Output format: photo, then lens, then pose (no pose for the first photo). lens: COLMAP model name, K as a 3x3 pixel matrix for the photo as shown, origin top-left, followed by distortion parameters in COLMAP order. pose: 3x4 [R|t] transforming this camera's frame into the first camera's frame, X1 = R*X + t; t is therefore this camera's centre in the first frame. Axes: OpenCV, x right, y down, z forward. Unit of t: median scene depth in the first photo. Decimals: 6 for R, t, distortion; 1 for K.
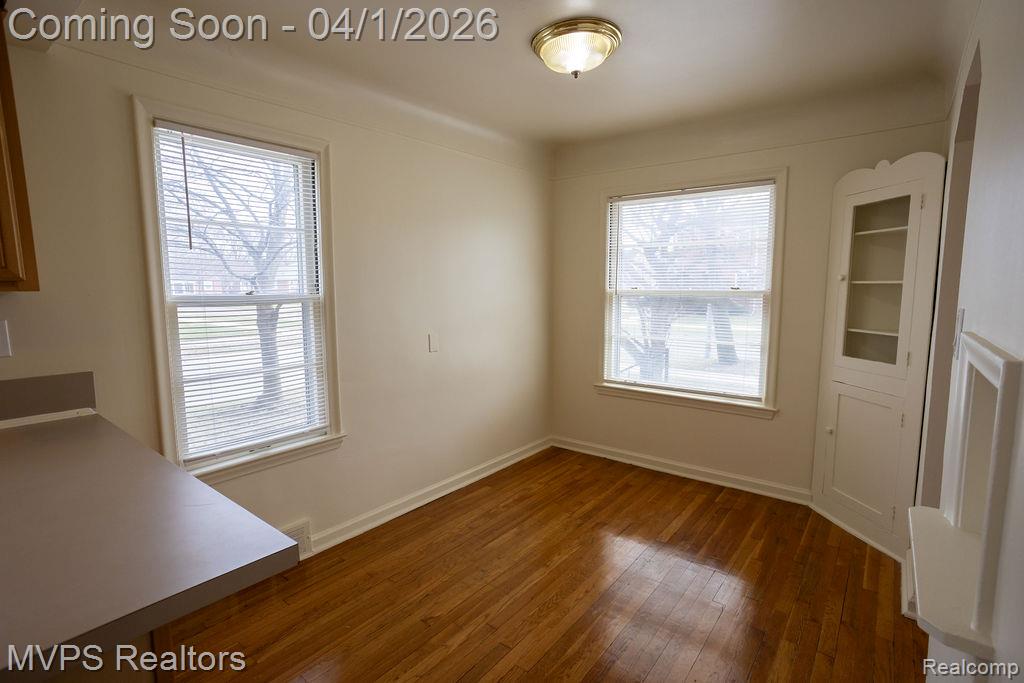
lens RADIAL K [[504.7, 0, 512.0], [0, 504.7, 341.5], [0, 0, 1]] dist [-0.018889, 0.023886]
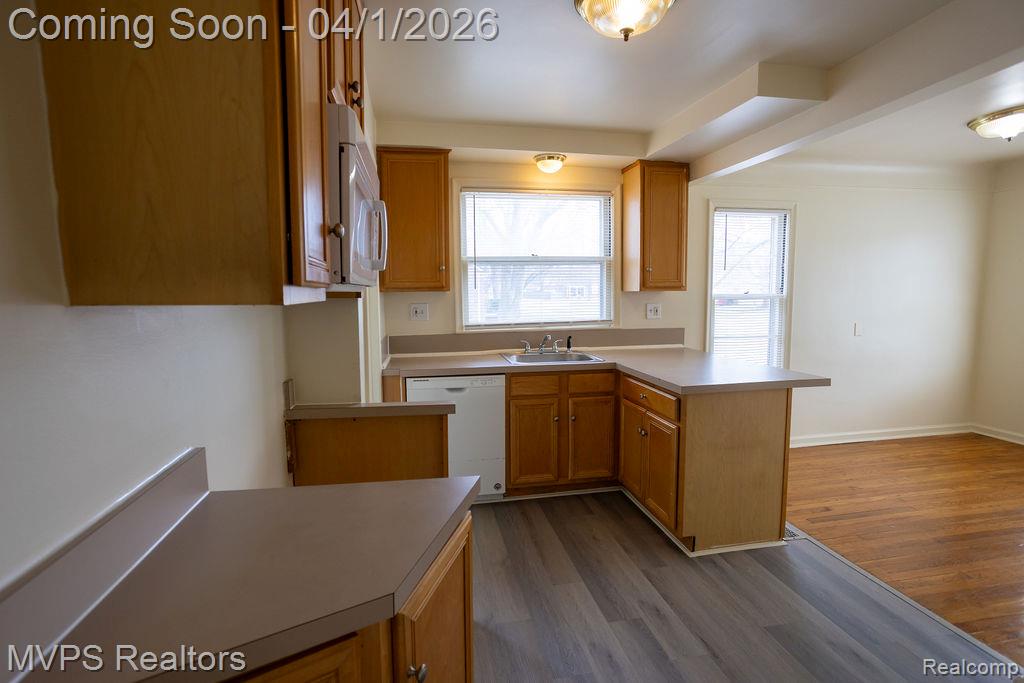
lens RADIAL K [[504.7, 0, 512.0], [0, 504.7, 341.5], [0, 0, 1]] dist [-0.018889, 0.023886]
pose [[0.767834, 0.061166, -0.637723, -0.001532], [-0.070084, 0.997477, 0.011289, 0.106759], [0.636804, 0.036026, 0.770183, -0.846147]]
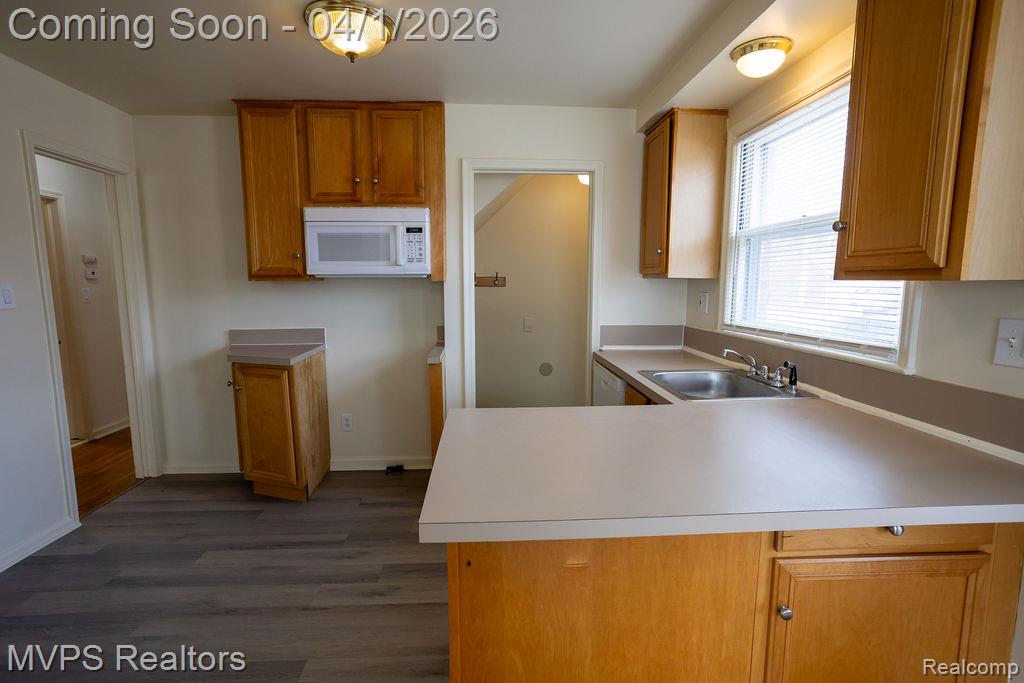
lens RADIAL K [[504.7, 0, 512.0], [0, 504.7, 341.5], [0, 0, 1]] dist [-0.018889, 0.023886]
pose [[-0.741893, 0.085912, -0.664992, 0.043782], [-0.074462, 0.975067, 0.209045, -0.071808], [0.666371, 0.204605, -0.716998, 0.674189]]
